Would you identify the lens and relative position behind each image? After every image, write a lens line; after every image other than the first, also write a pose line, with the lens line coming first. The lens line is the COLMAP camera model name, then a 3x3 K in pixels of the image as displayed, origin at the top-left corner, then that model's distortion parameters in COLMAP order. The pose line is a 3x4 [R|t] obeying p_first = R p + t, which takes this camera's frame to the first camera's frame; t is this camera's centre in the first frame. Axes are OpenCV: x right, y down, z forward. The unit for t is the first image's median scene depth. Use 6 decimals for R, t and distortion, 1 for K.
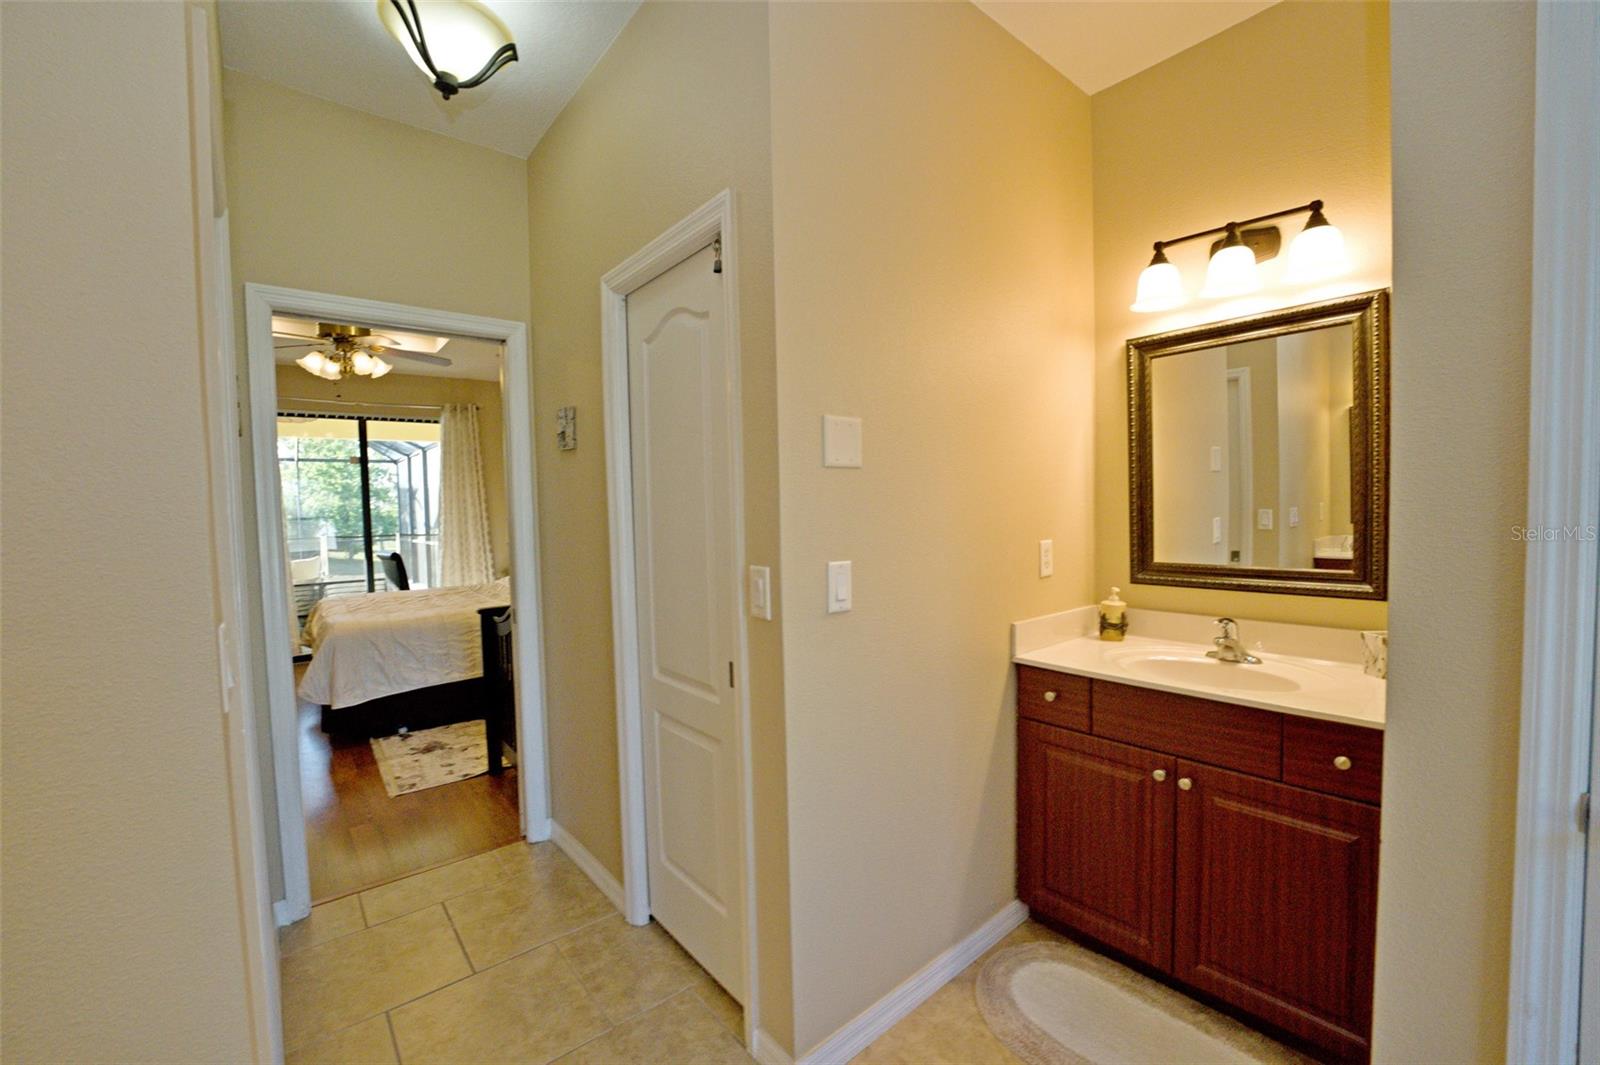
lens RADIAL K [[650.7, 0, 832.9], [0, 650.7, 530.8], [0, 0, 1]] dist [0.017376, -0.000079]
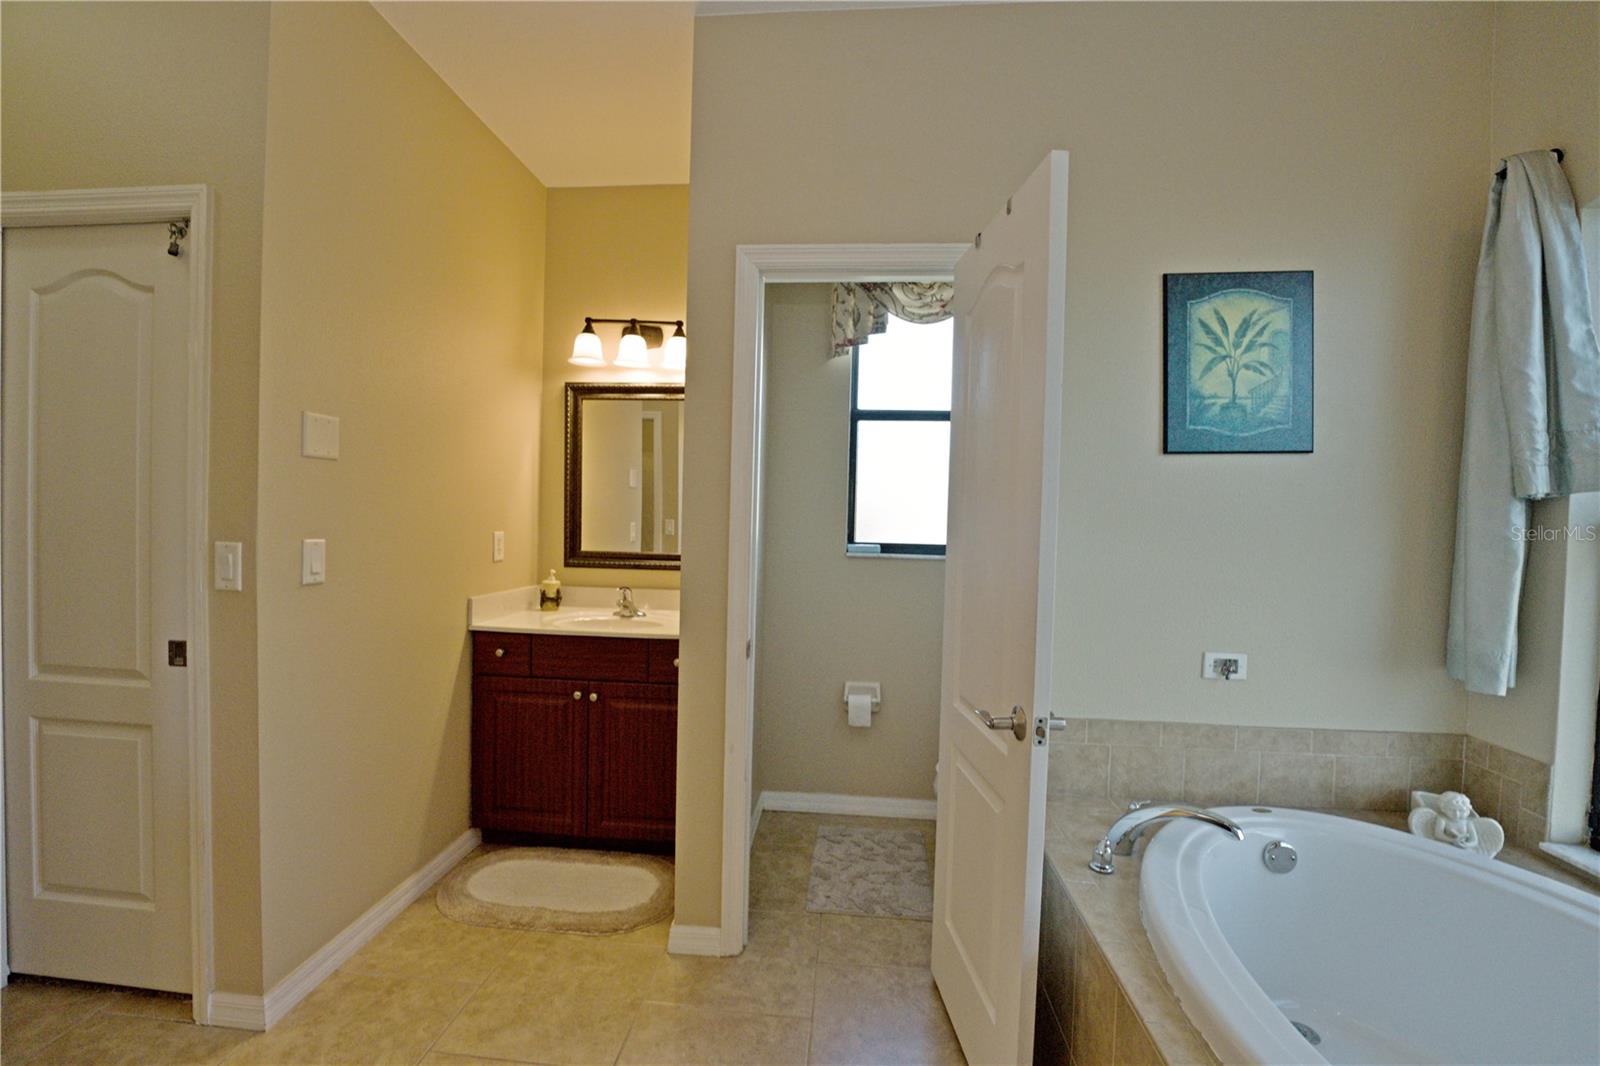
lens RADIAL K [[641.4, 0, 800.0], [0, 641.4, 533.0], [0, 0, 1]] dist [-0.055945, 0.014223]
pose [[0.725417, 0.022104, 0.687954, -0.093338], [-0.014373, 0.999753, -0.016967, 0.031195], [-0.688159, 0.002420, 0.725556, -0.288518]]
